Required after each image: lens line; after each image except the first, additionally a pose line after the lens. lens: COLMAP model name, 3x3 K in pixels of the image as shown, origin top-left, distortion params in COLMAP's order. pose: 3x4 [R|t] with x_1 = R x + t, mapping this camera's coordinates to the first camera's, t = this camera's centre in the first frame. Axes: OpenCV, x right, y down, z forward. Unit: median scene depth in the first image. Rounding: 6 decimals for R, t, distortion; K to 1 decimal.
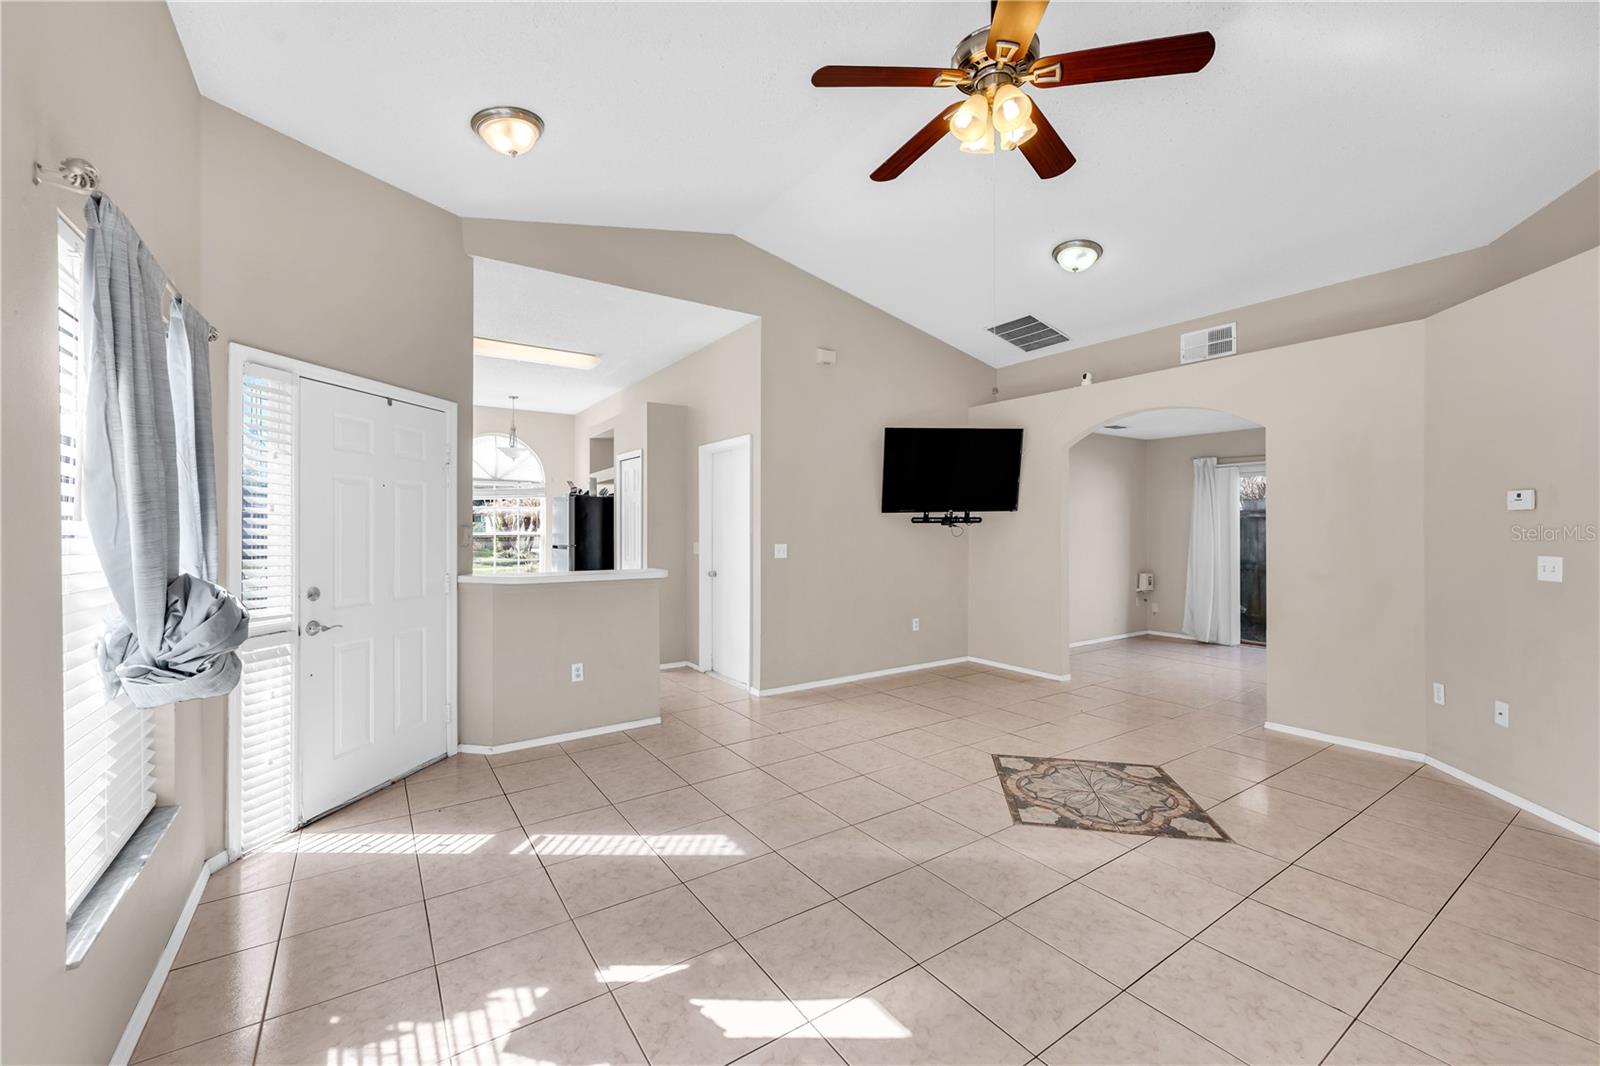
lens RADIAL K [[637.8, 0, 789.3], [0, 637.8, 530.3], [0, 0, 1]] dist [0.000042, 0.000180]
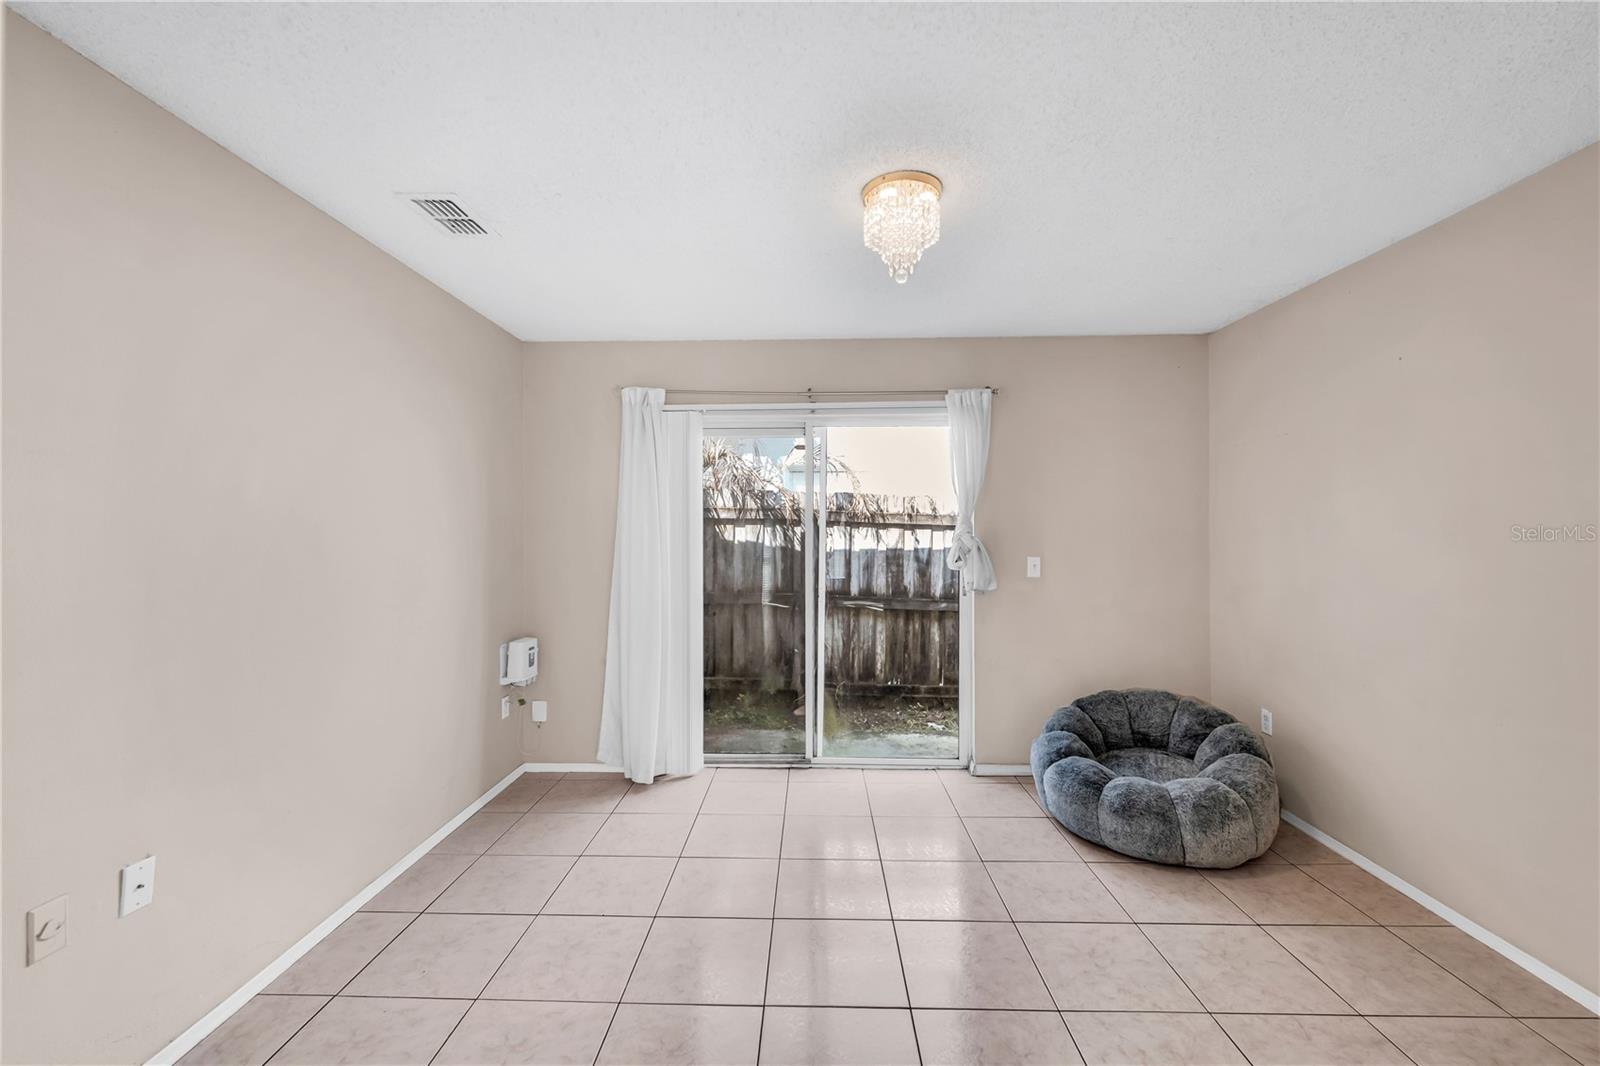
lens RADIAL K [[637.8, 0, 804.2], [0, 637.8, 524.4], [0, 0, 1]] dist [0.000042, 0.000180]
pose [[0.576583, 0.008852, 0.816990, 0.426761], [0.001846, 0.999925, -0.012137, -0.007783], [-0.817036, 0.008506, 0.576523, 0.805133]]
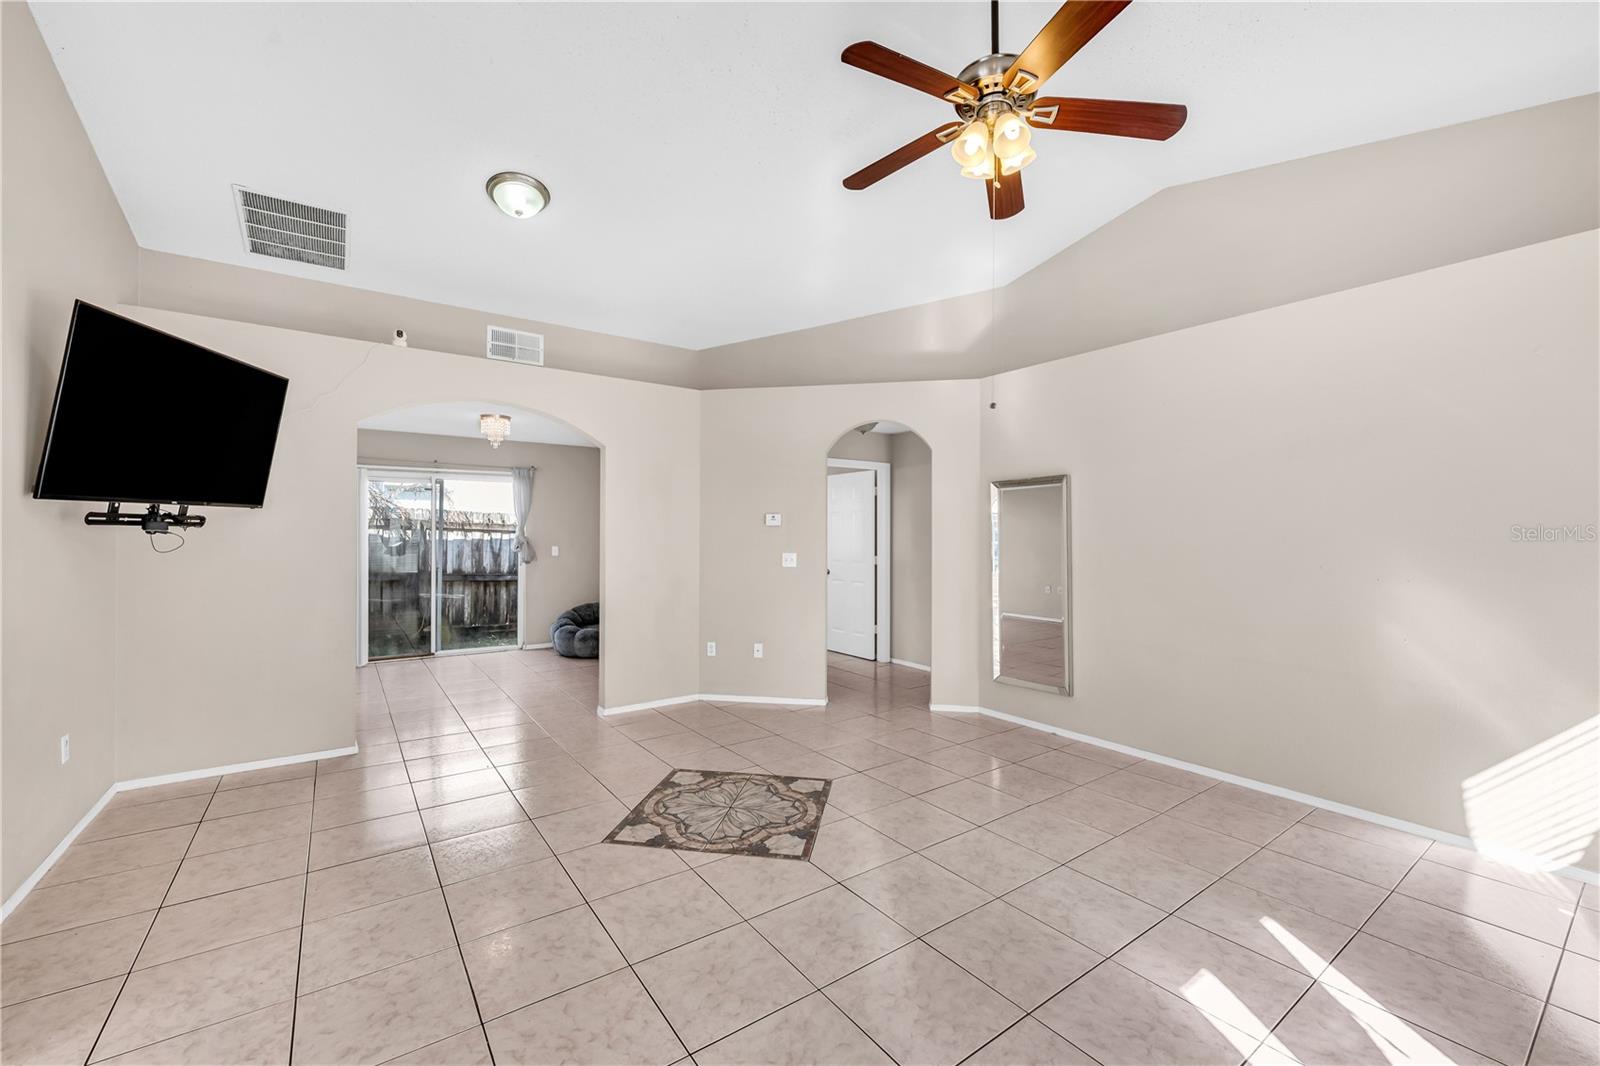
lens RADIAL K [[637.8, 0, 788.5], [0, 637.8, 539.7], [0, 0, 1]] dist [0.000042, 0.000180]
pose [[-0.019610, -0.005624, 0.999792, -0.276068], [0.001603, 0.999983, 0.005657, -0.002272], [-0.999806, 0.001714, -0.019601, 0.518469]]
